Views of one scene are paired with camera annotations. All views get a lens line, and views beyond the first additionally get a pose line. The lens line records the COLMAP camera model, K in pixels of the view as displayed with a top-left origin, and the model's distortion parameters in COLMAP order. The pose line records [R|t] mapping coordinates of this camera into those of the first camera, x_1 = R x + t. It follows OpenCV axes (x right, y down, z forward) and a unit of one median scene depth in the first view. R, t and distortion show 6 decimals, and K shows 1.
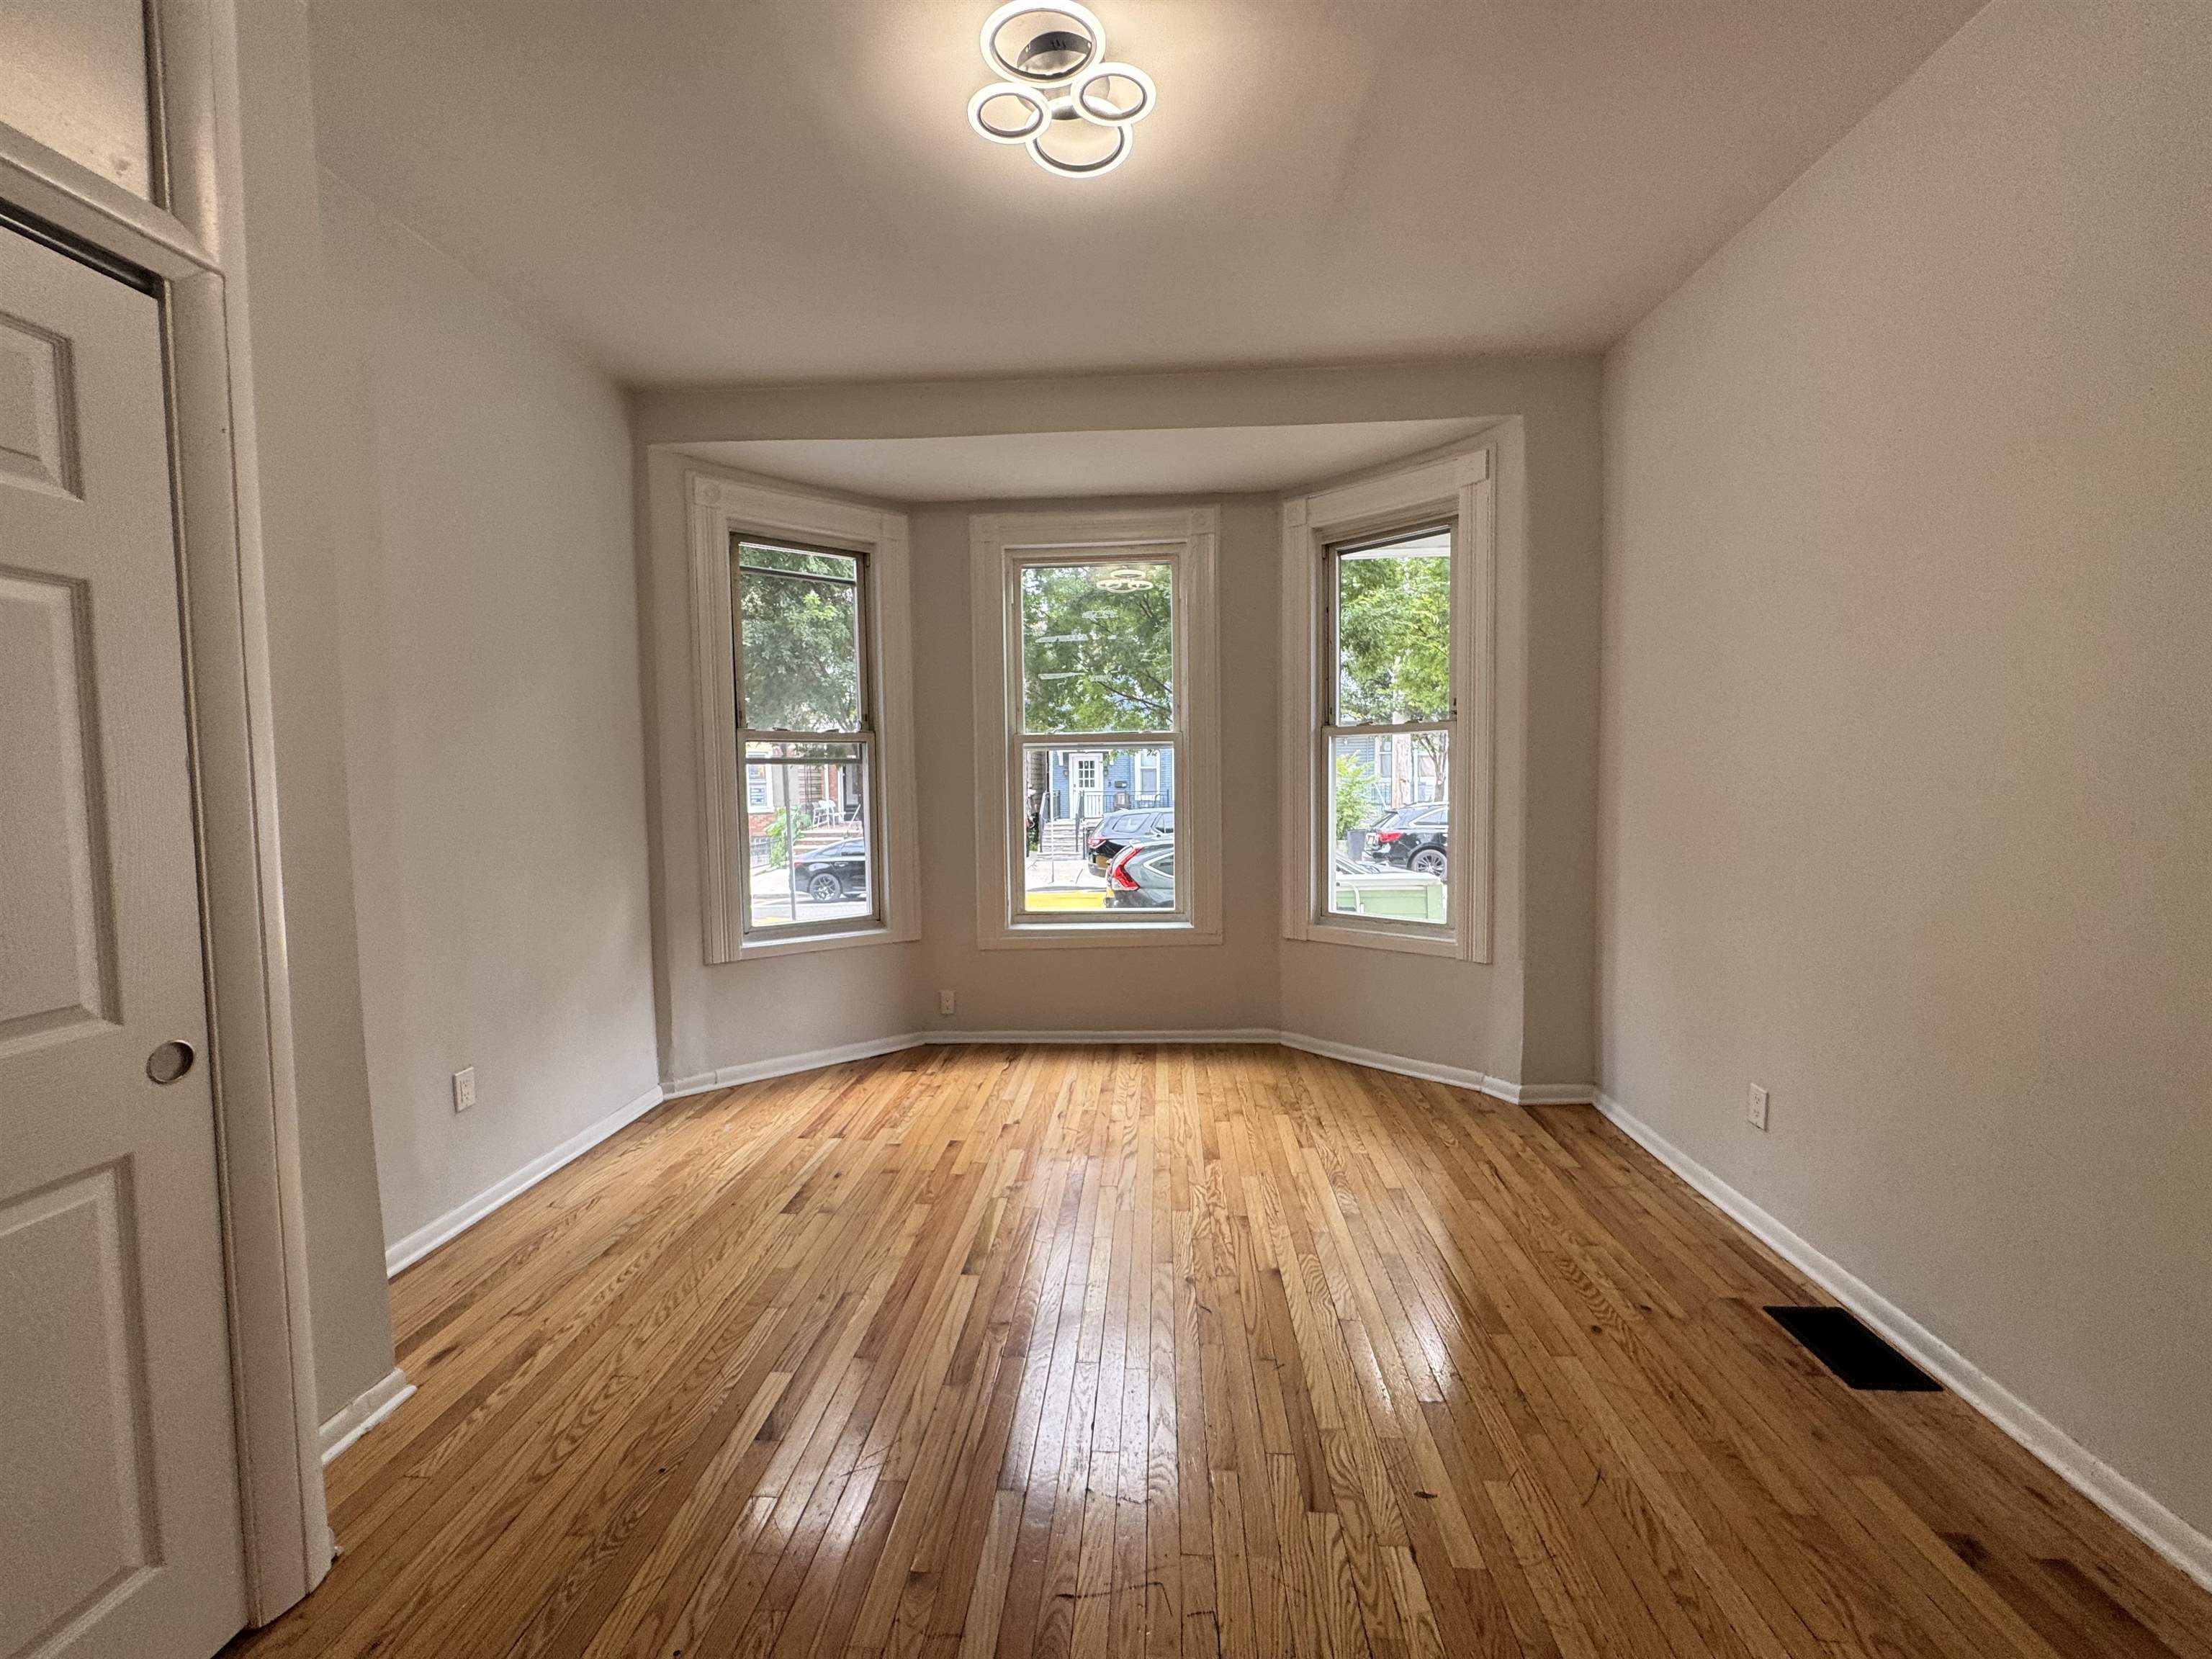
lens RADIAL K [[880.9, 0, 1106.3], [0, 880.9, 822.9], [0, 0, 1]] dist [-0.003731, 0.000791]
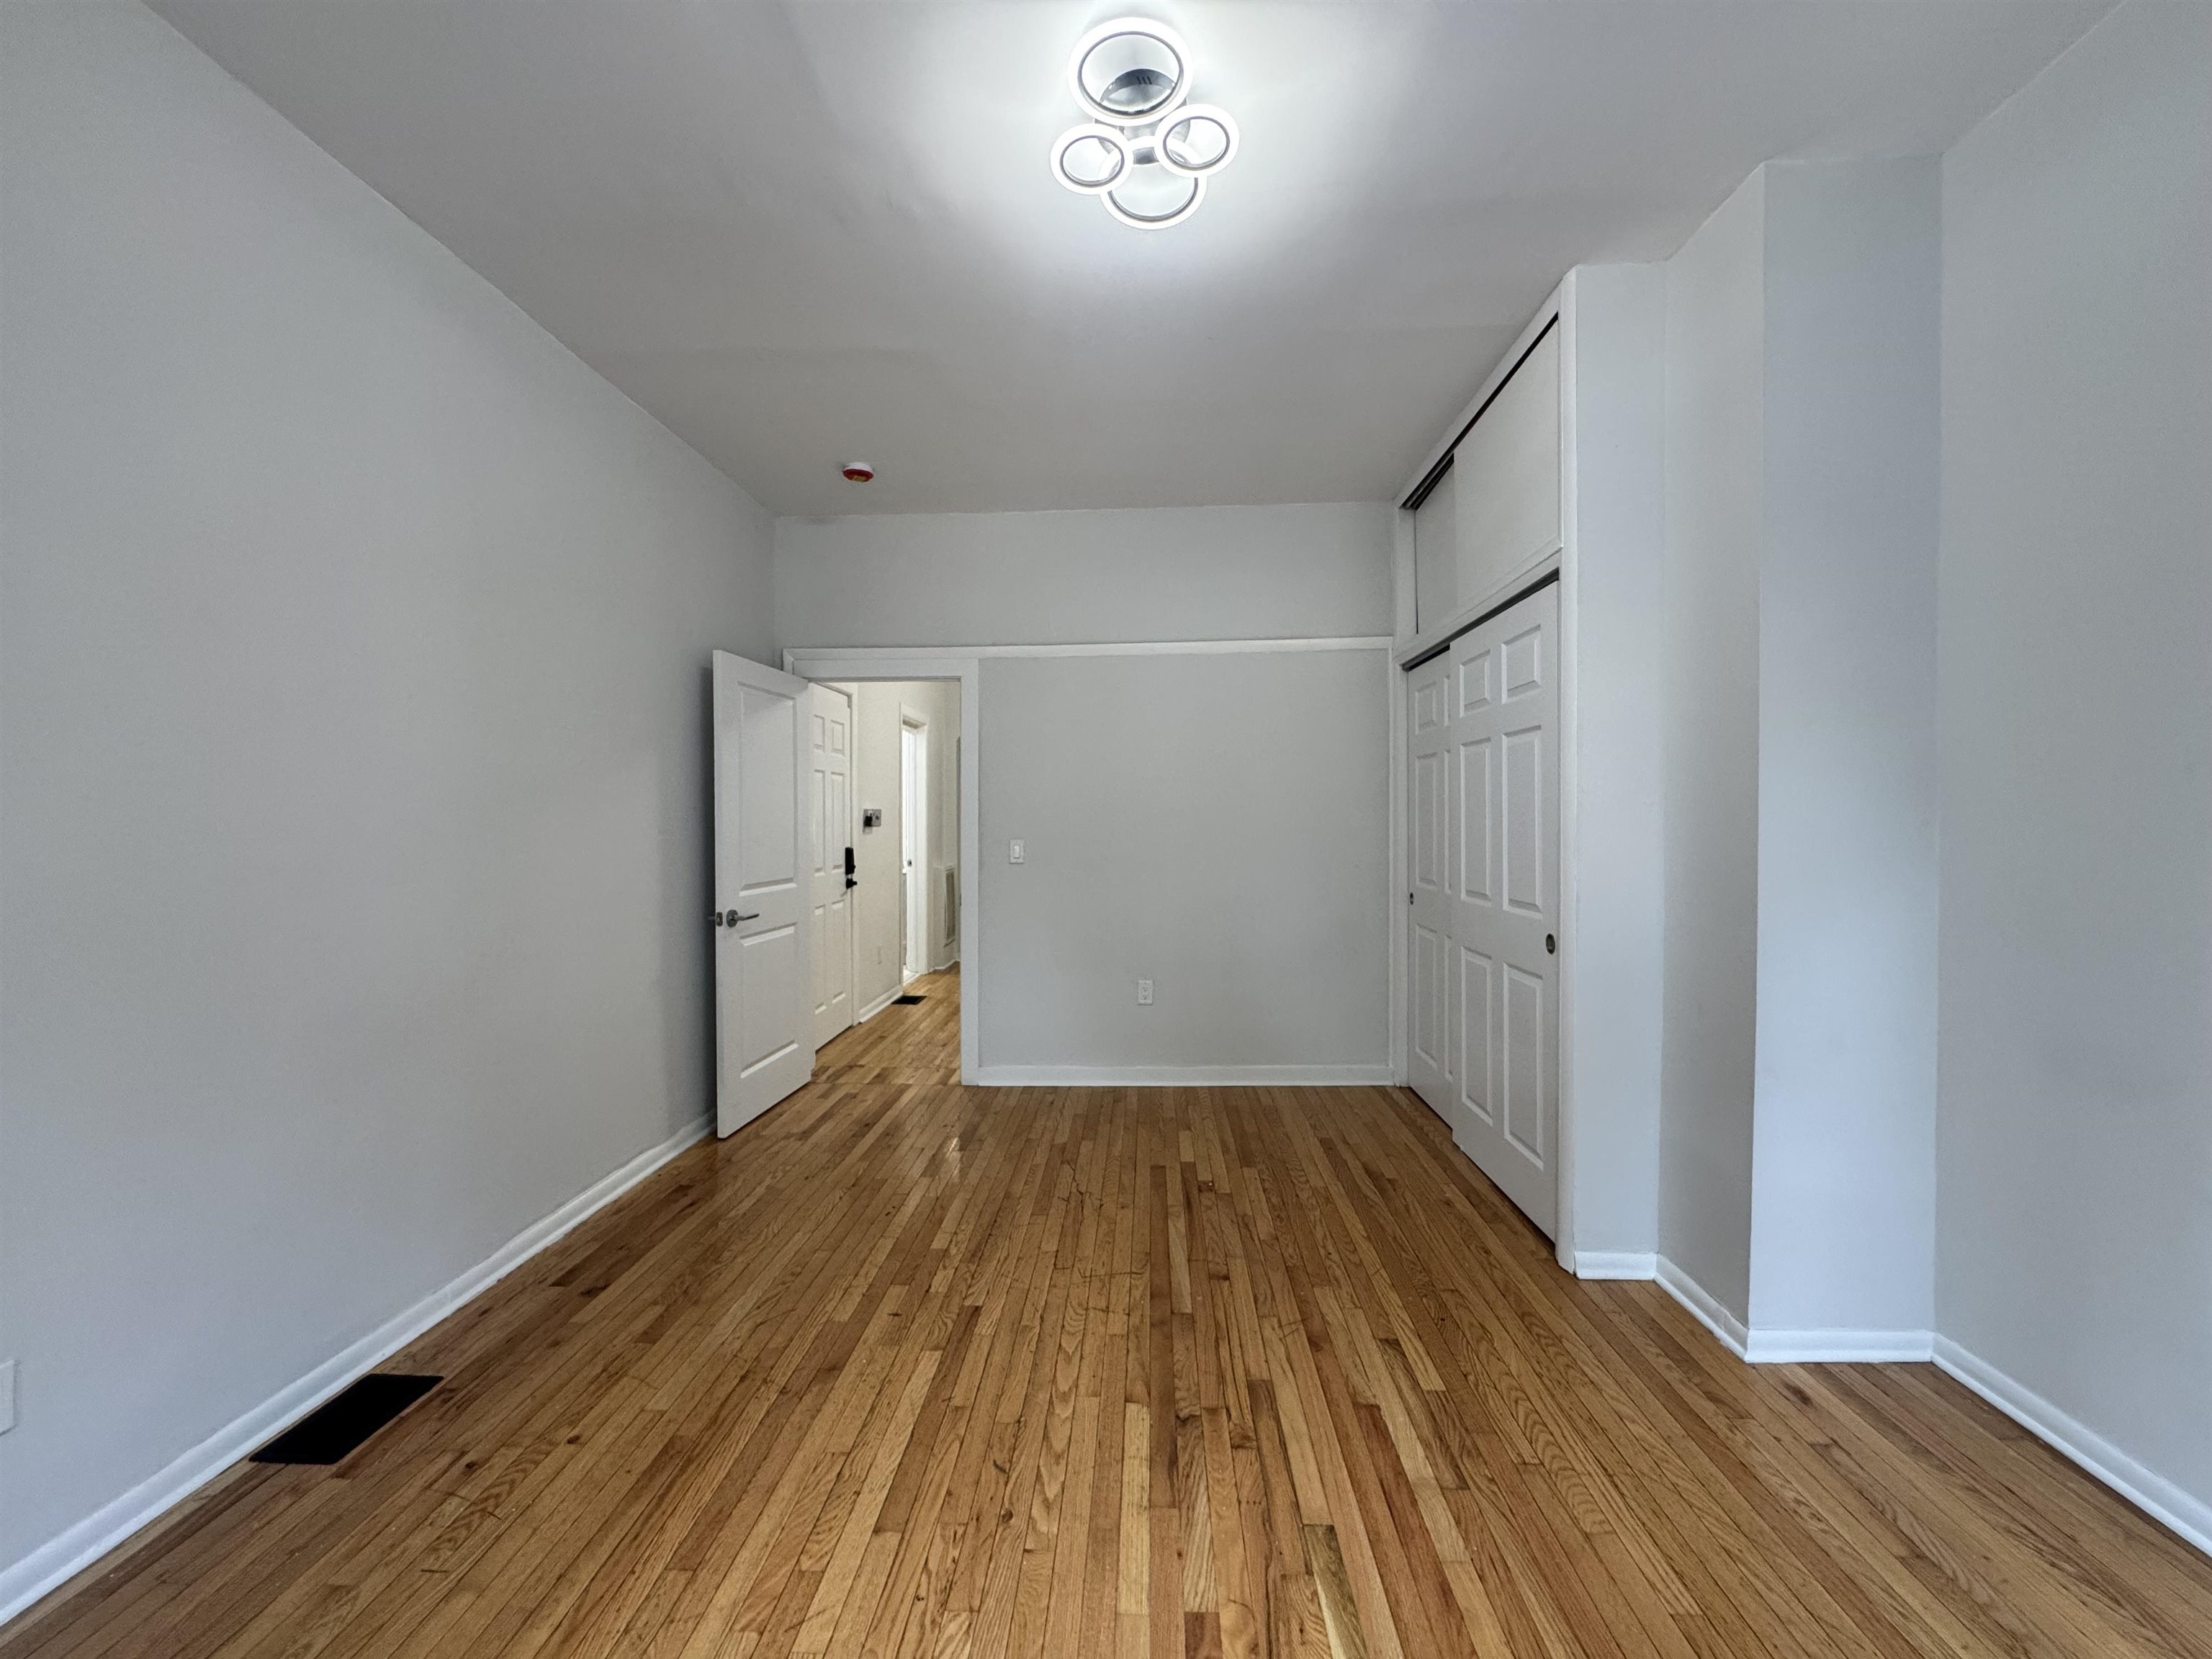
lens RADIAL K [[880.9, 0, 1110.4], [0, 880.9, 823.6], [0, 0, 1]] dist [-0.003731, 0.000791]
pose [[-0.999721, 0.017547, -0.015787, 0.009632], [0.016642, 0.998307, 0.055729, -0.065048], [0.016739, 0.055451, -0.998321, 1.325814]]
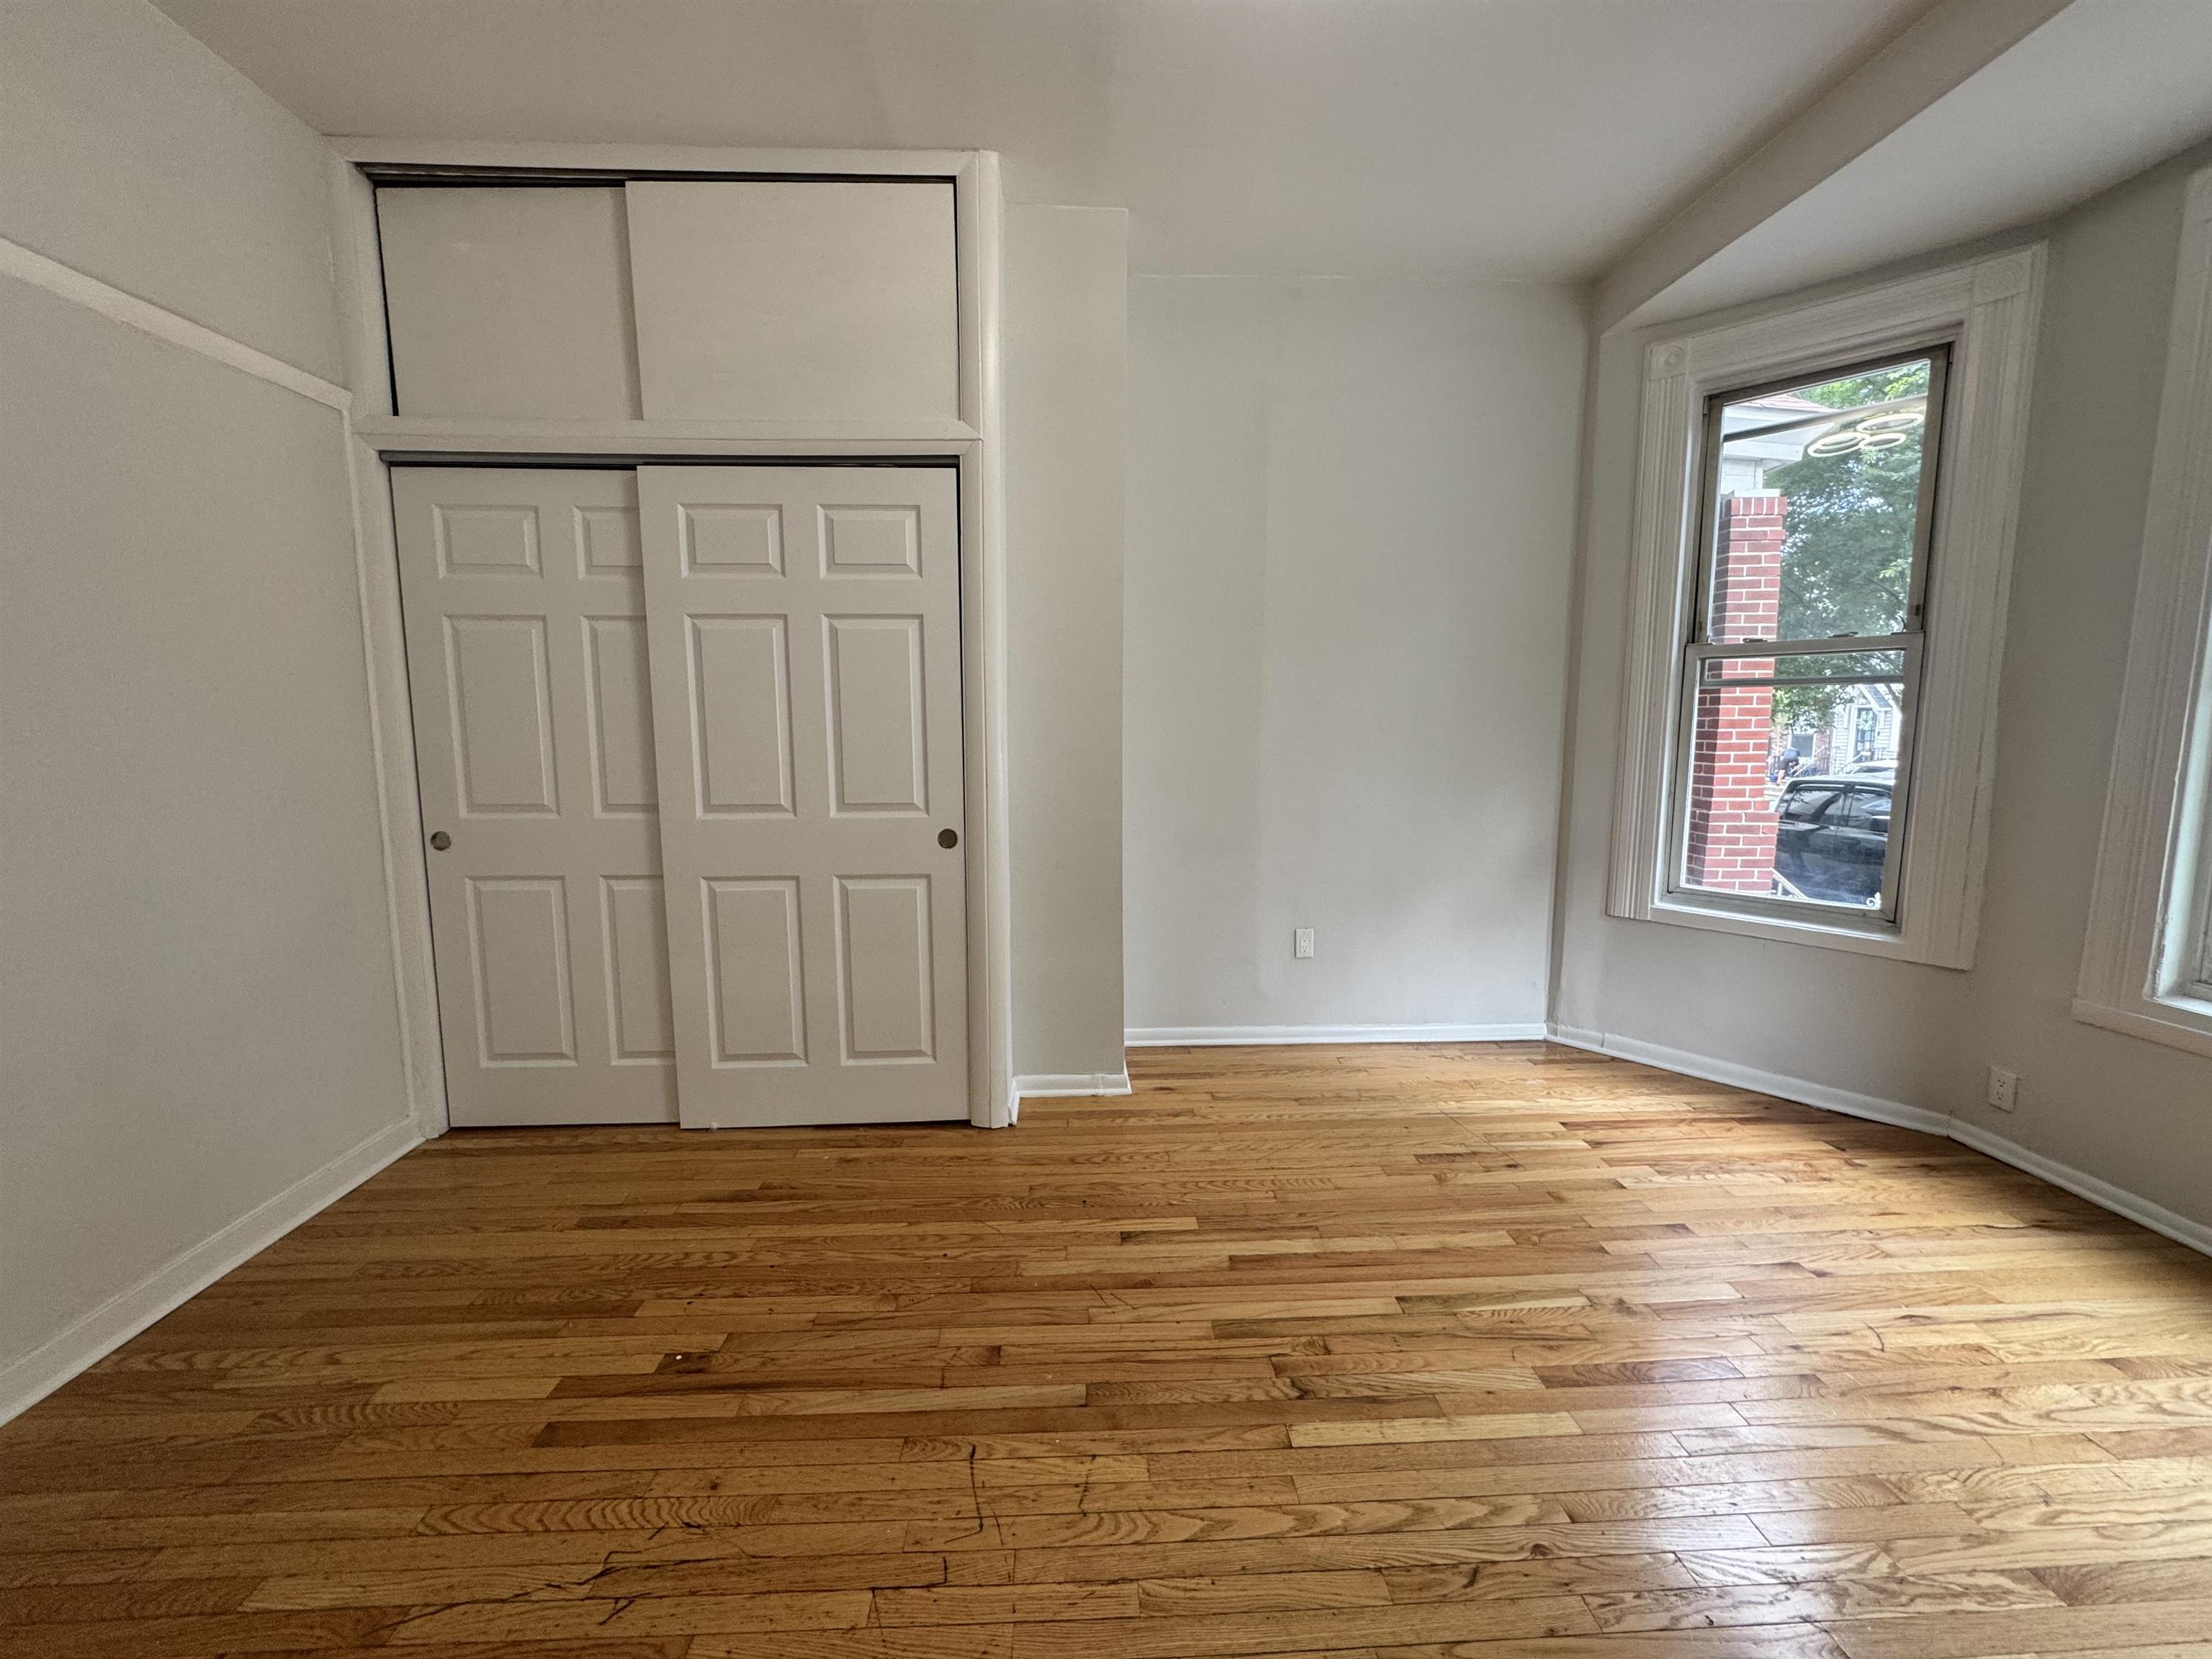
lens RADIAL K [[880.9, 0, 1102.5], [0, 880.9, 821.6], [0, 0, 1]] dist [-0.003731, 0.000791]
pose [[0.103288, 0.125875, -0.986655, 0.461692], [-0.050636, 0.991339, 0.121172, -0.019591], [0.993362, 0.037445, 0.108767, 0.490545]]
